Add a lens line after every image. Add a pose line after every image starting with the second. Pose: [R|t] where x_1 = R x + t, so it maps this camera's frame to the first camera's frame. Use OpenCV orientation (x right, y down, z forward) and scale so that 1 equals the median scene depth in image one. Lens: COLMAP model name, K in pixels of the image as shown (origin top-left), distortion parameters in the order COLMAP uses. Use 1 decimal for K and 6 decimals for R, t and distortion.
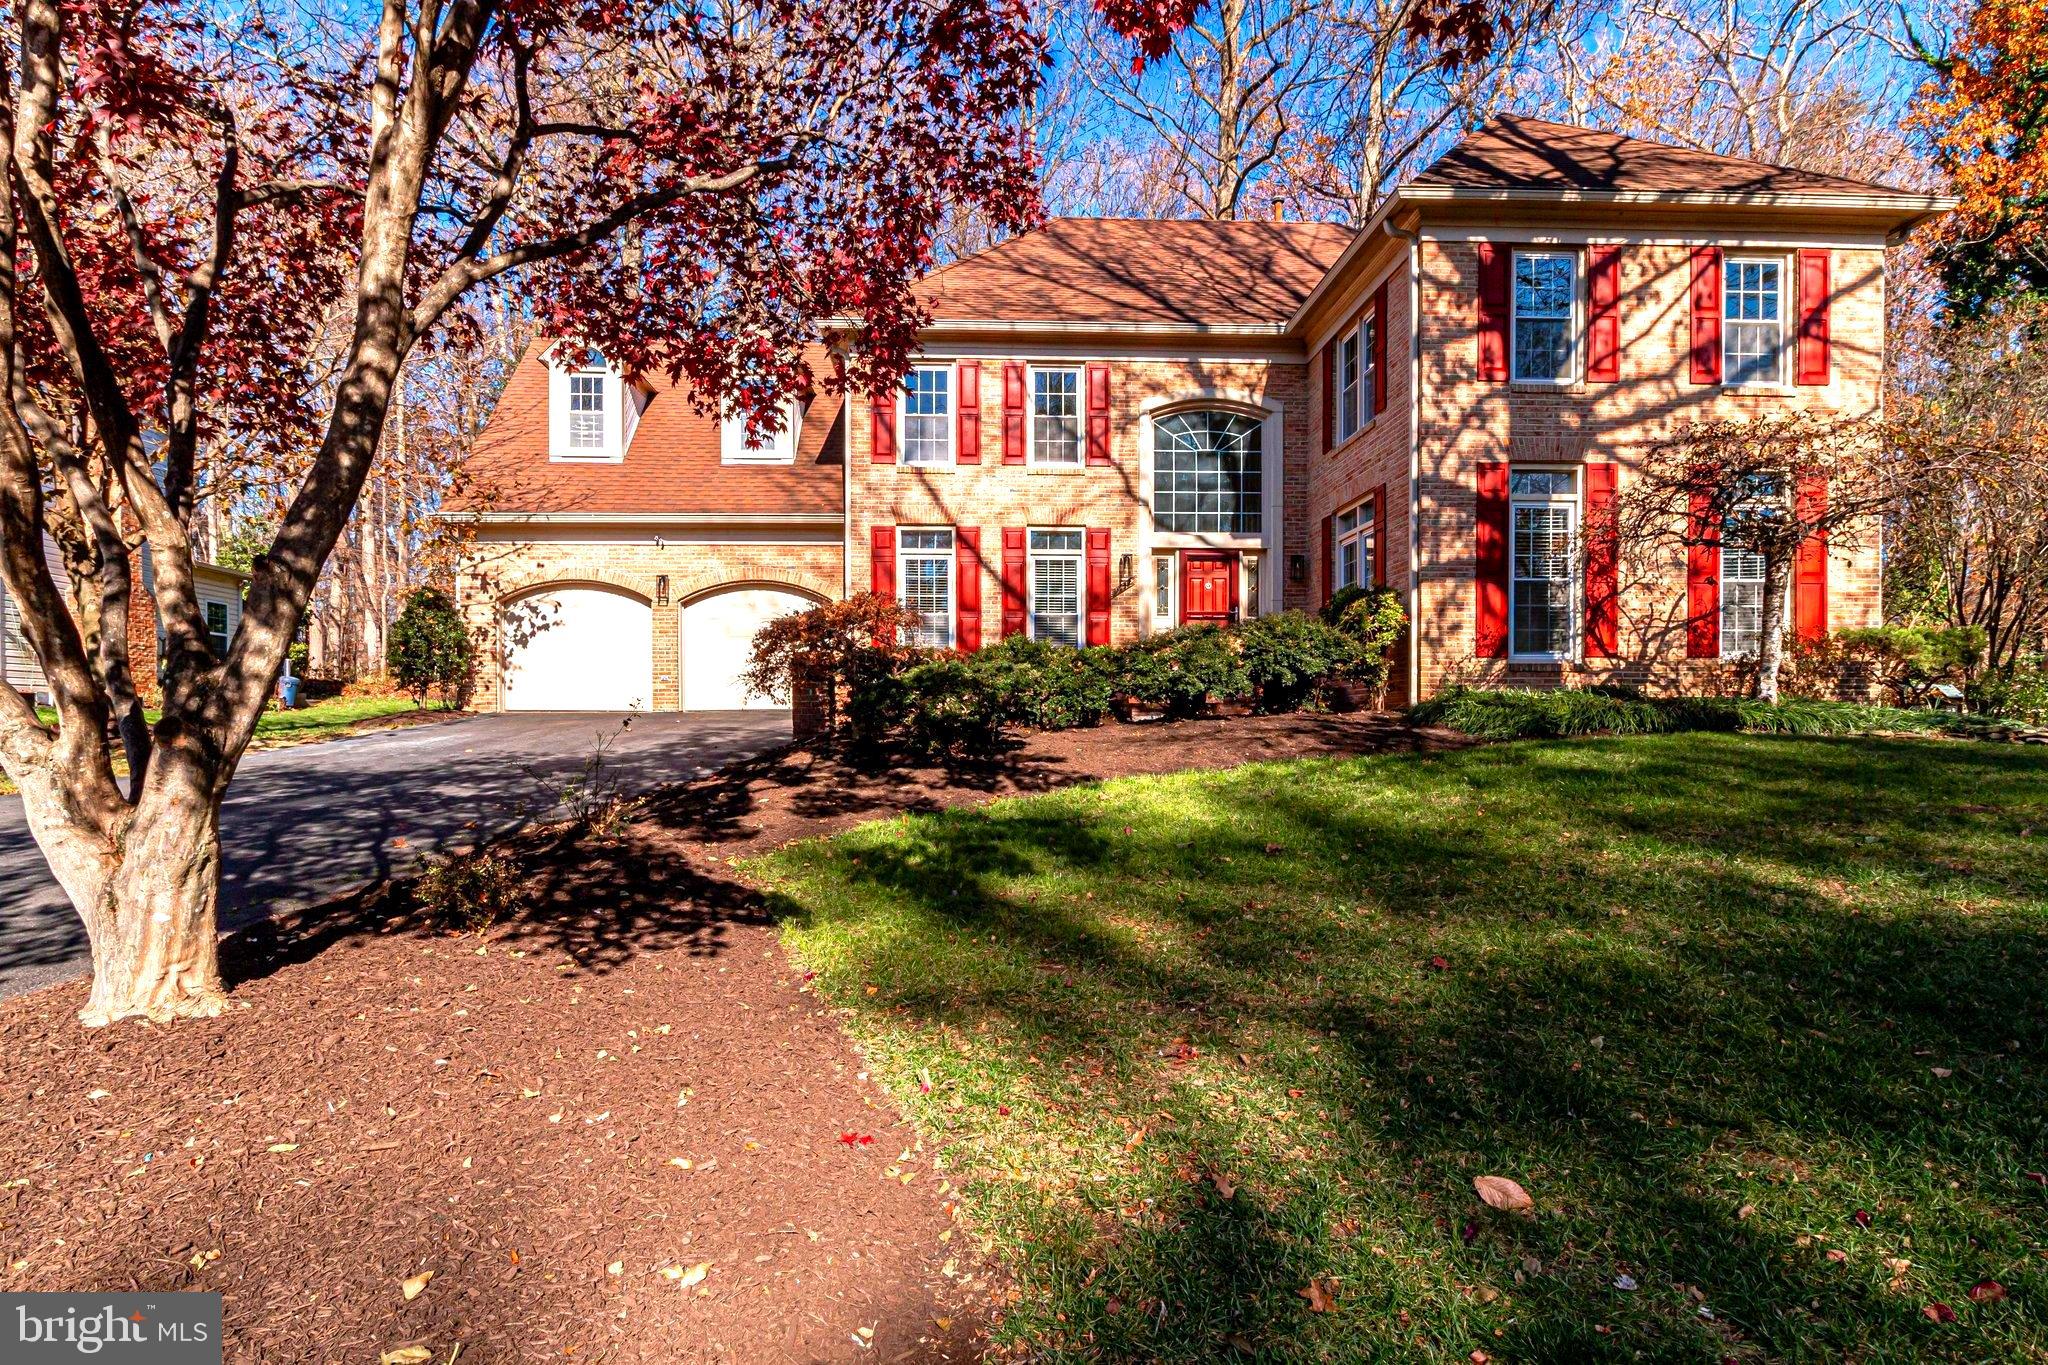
lens RADIAL K [[1059.4, 0, 1024.0], [0, 1059.4, 682.5], [0, 0, 1]] dist [0.000114, 0.001233]
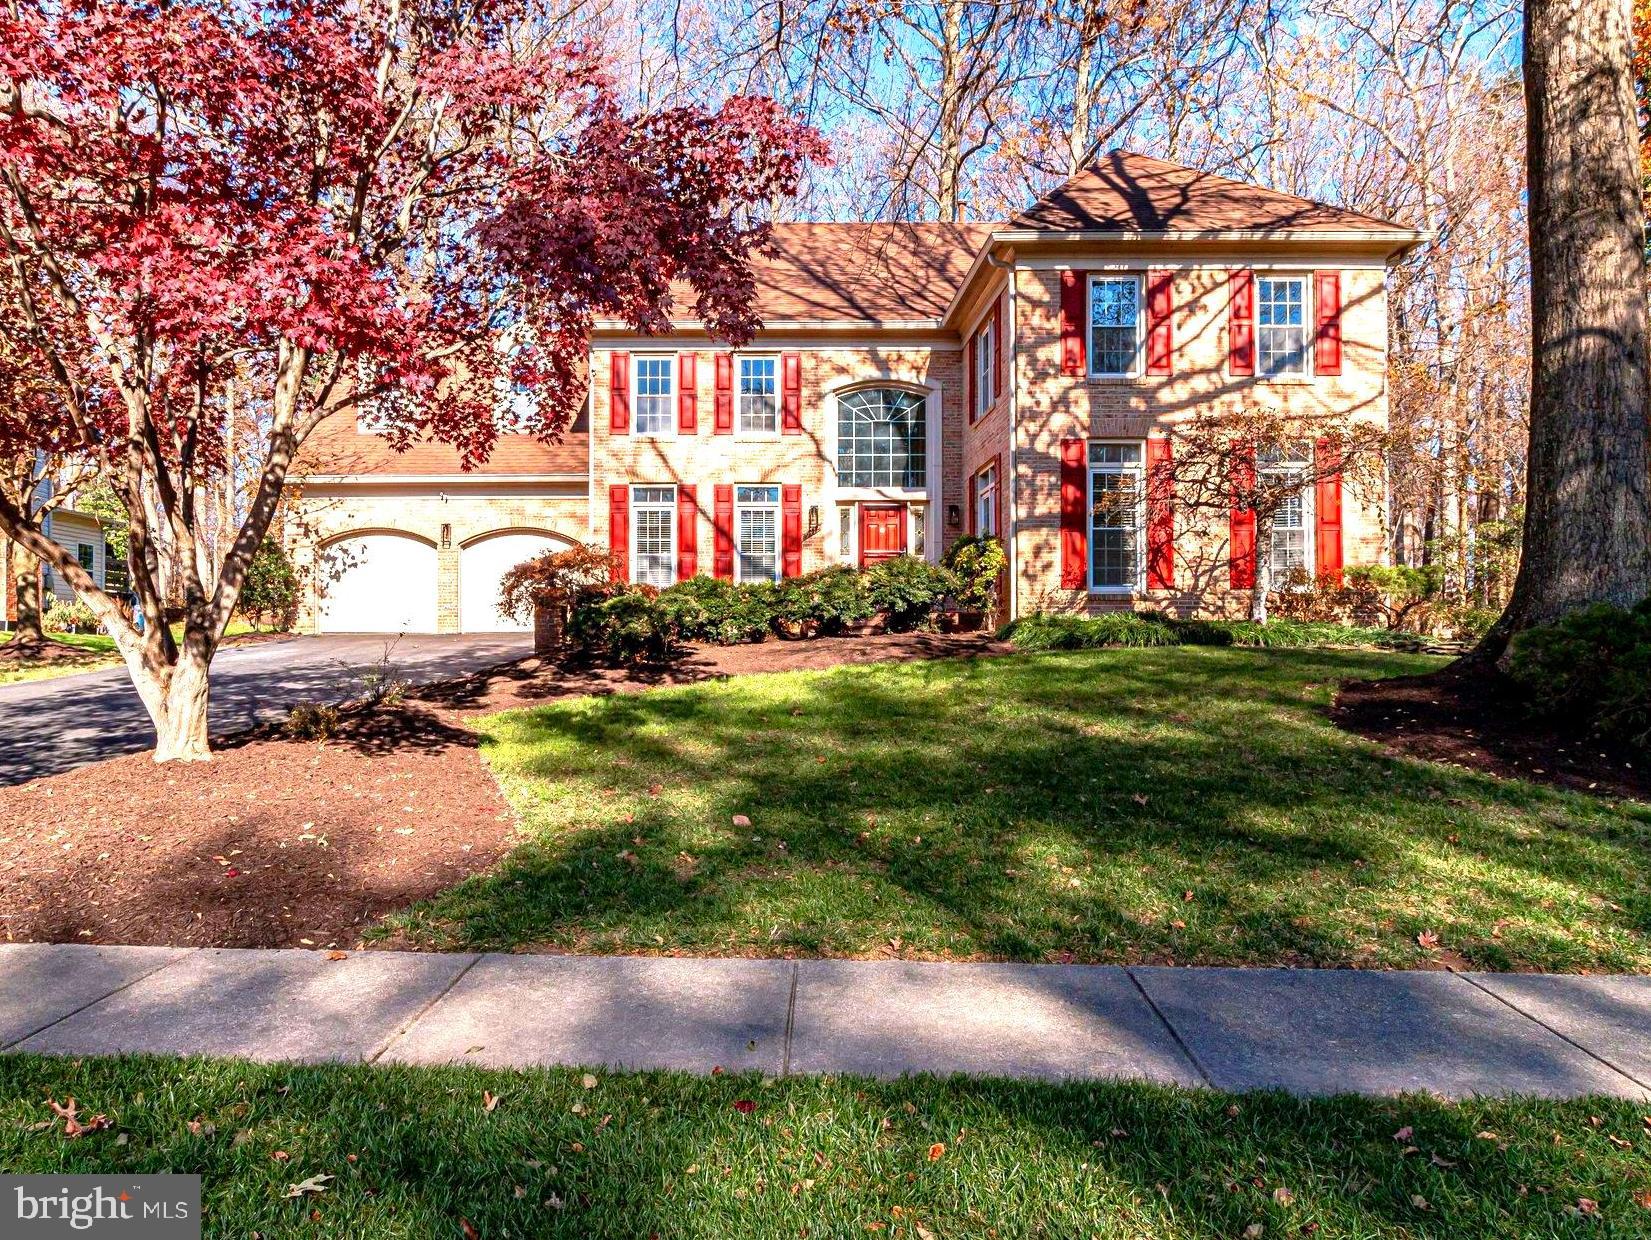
lens RADIAL K [[1174.6, 0, 827.6], [0, 1174.6, 585.5], [0, 0, 1]] dist [-0.007549, -0.000008]
pose [[0.999214, -0.002377, -0.039574, 0.194693], [0.001612, 0.999812, -0.019346, -0.001018], [0.039613, 0.019267, 0.999029, -0.435483]]
